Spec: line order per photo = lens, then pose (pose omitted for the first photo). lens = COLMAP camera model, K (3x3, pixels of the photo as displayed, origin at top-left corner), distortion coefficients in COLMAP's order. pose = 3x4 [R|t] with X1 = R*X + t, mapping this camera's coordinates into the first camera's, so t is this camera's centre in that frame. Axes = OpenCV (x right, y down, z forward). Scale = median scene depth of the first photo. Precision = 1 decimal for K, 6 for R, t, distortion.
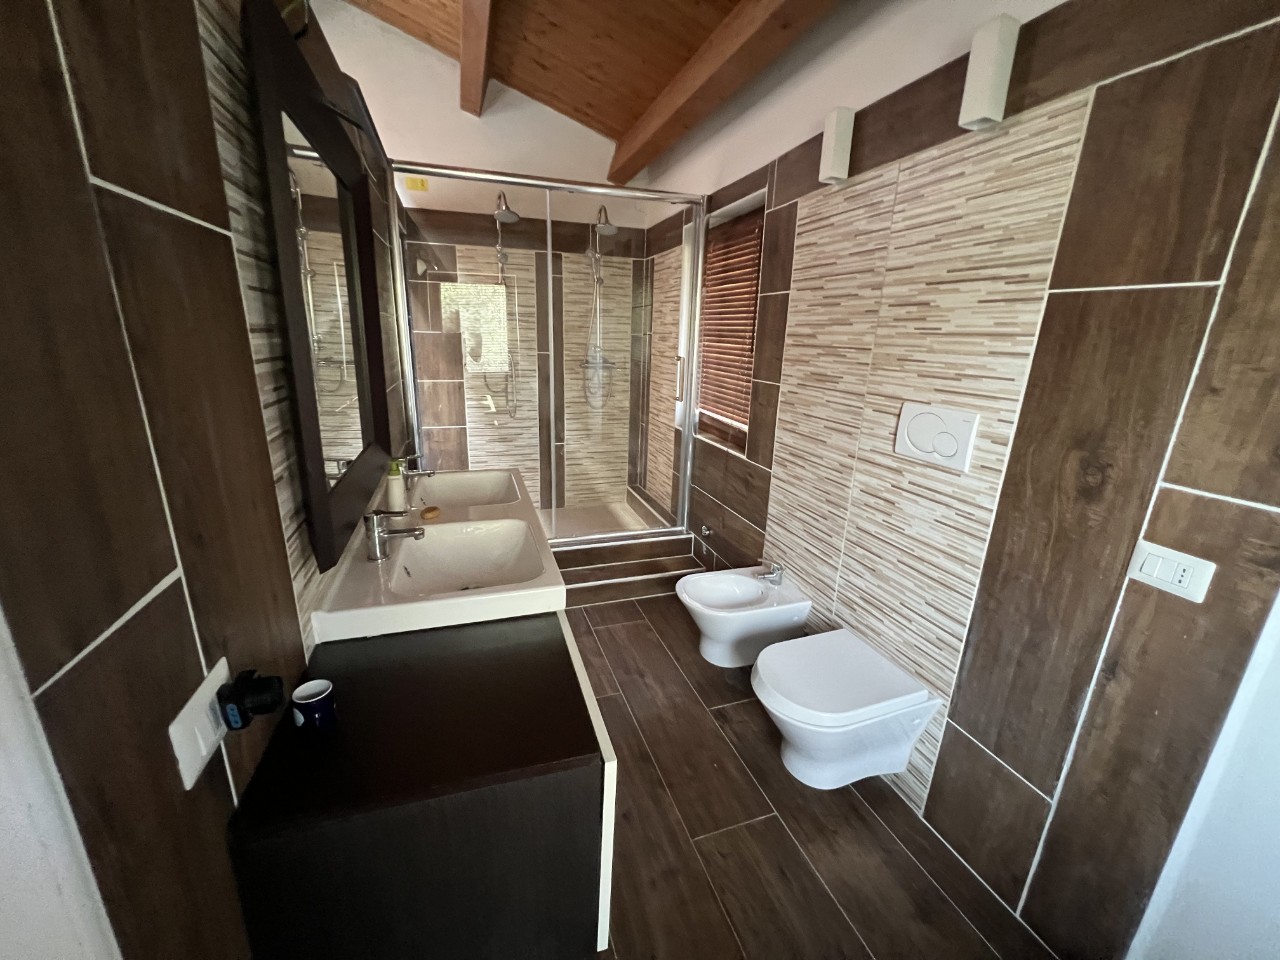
lens RADIAL K [[512.6, 0, 639.9], [0, 512.6, 476.8], [0, 0, 1]] dist [-0.005256, 0.001887]
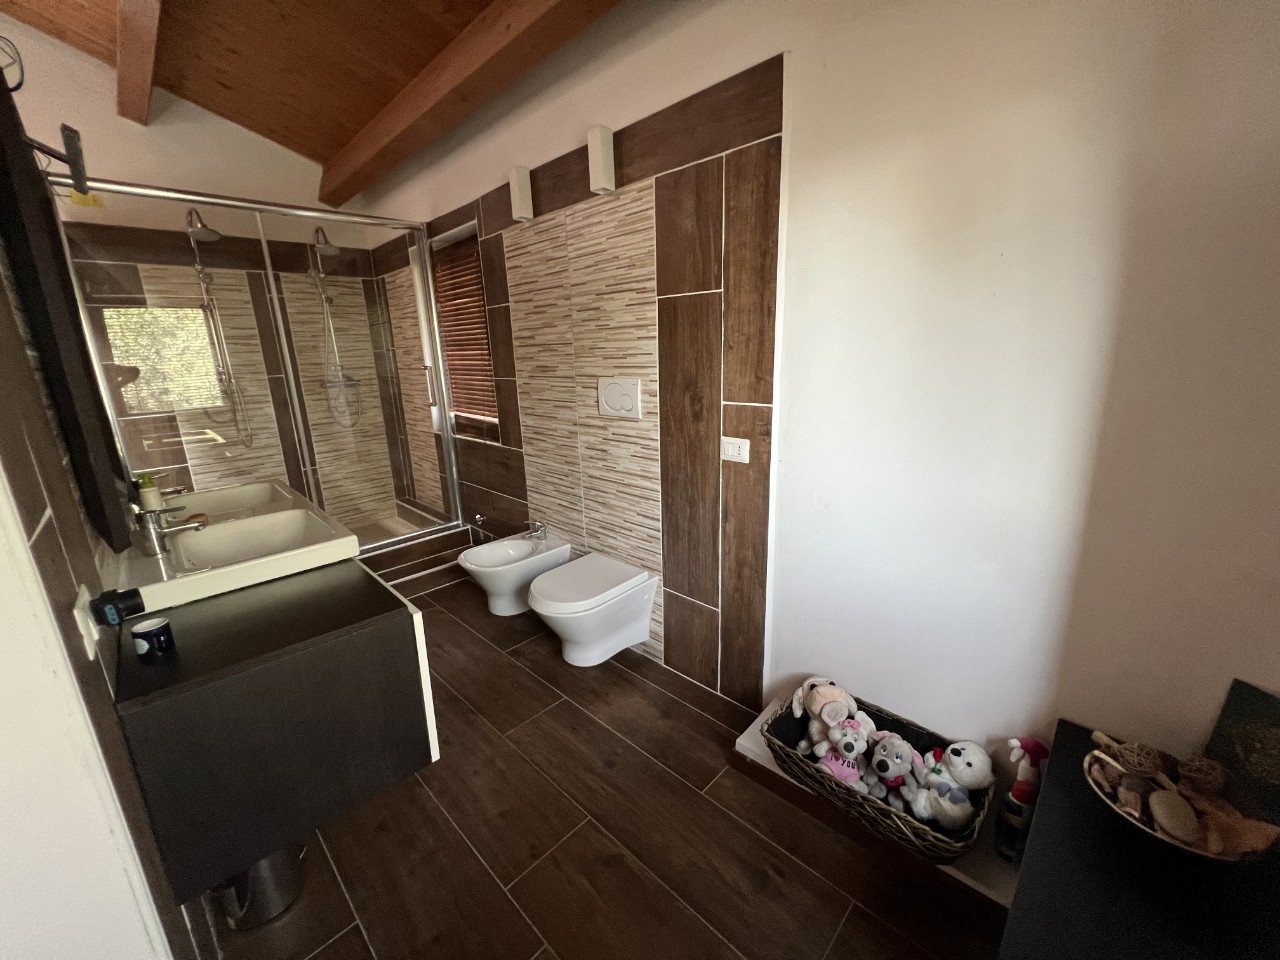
lens RADIAL K [[512.6, 0, 638.8], [0, 512.6, 477.6], [0, 0, 1]] dist [-0.005256, 0.001887]
pose [[0.895422, -0.166828, 0.412780, -0.009585], [0.177937, 0.983972, 0.011690, 0.092913], [-0.408115, 0.062982, 0.910756, -0.229392]]
